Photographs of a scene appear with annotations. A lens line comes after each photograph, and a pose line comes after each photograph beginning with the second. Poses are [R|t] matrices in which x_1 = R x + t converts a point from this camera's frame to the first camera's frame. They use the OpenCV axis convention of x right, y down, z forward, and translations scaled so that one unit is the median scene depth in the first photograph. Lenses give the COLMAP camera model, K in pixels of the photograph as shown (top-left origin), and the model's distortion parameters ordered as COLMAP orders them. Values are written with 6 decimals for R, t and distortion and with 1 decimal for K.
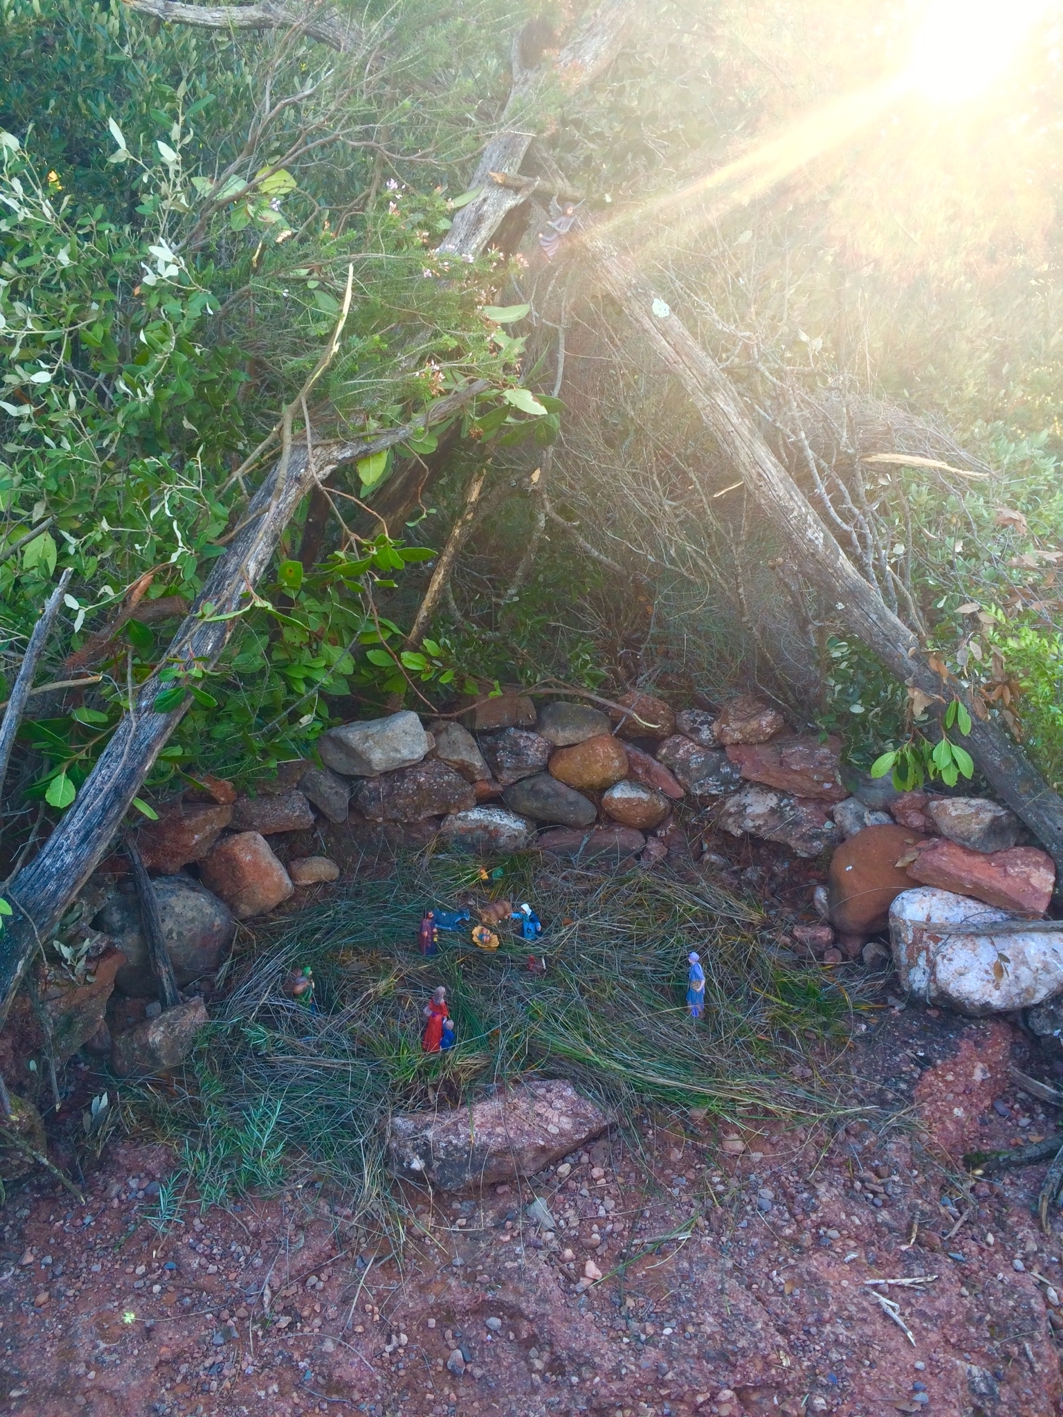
lens RADIAL K [[1171.2, 0, 531.5], [0, 1171.2, 708.5], [0, 0, 1]] dist [0.005906, -0.006472]
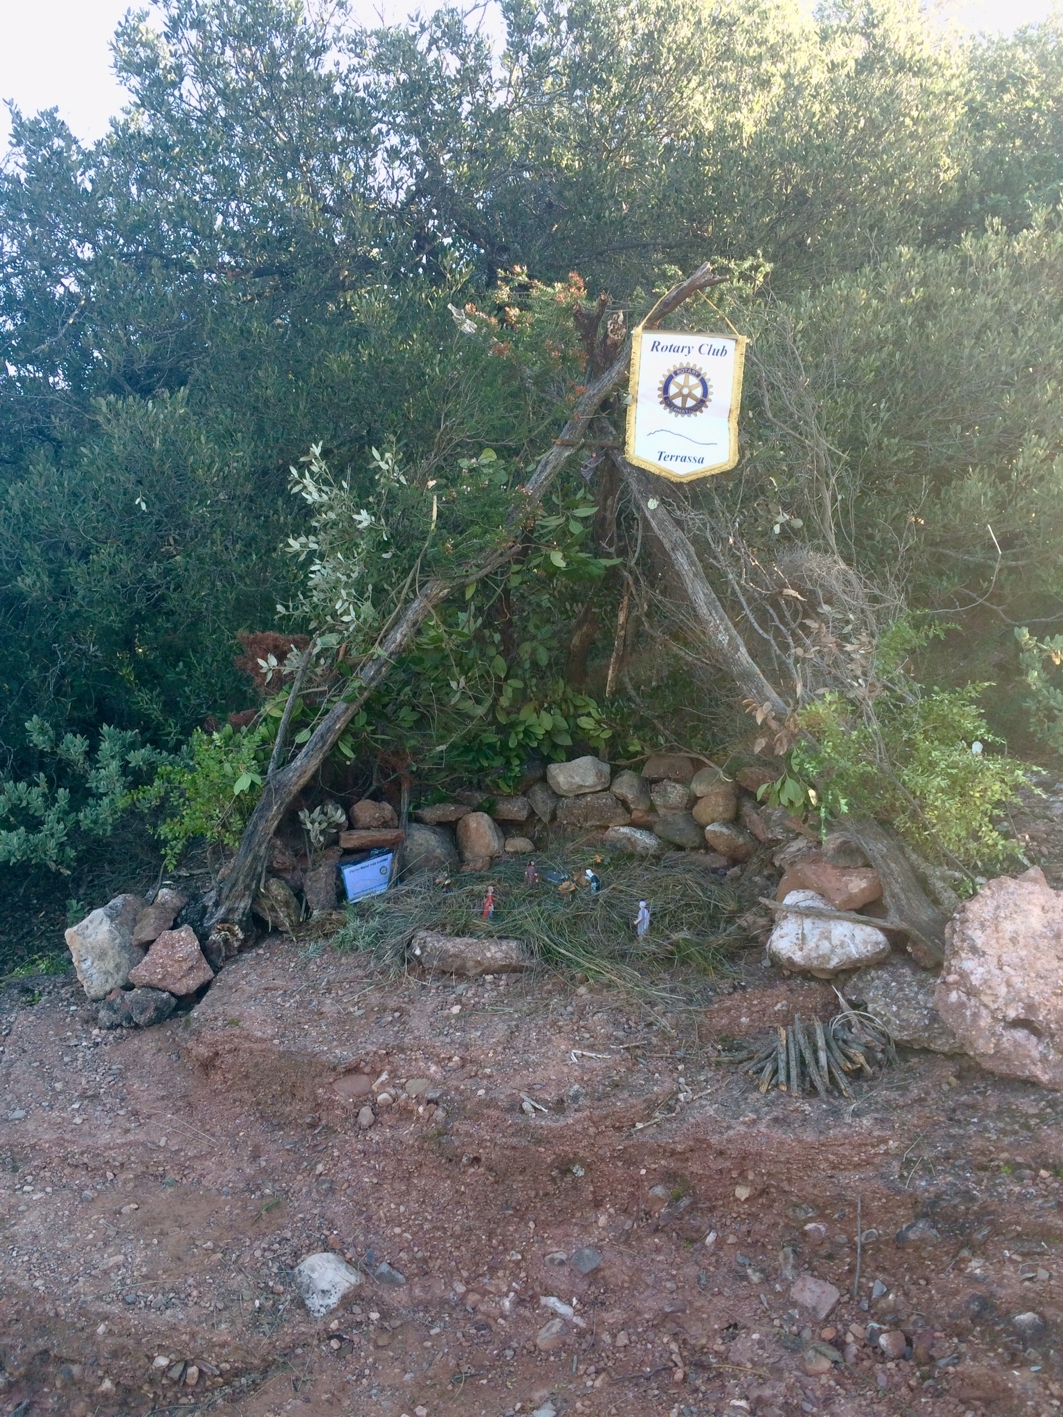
lens RADIAL K [[1171.2, 0, 531.5], [0, 1171.2, 708.5], [0, 0, 1]] dist [0.005906, -0.006472]
pose [[0.799222, 0.060242, -0.598010, 0.940933], [-0.154599, 0.982091, -0.107684, 0.148408], [0.580813, 0.178515, 0.794222, -0.370418]]
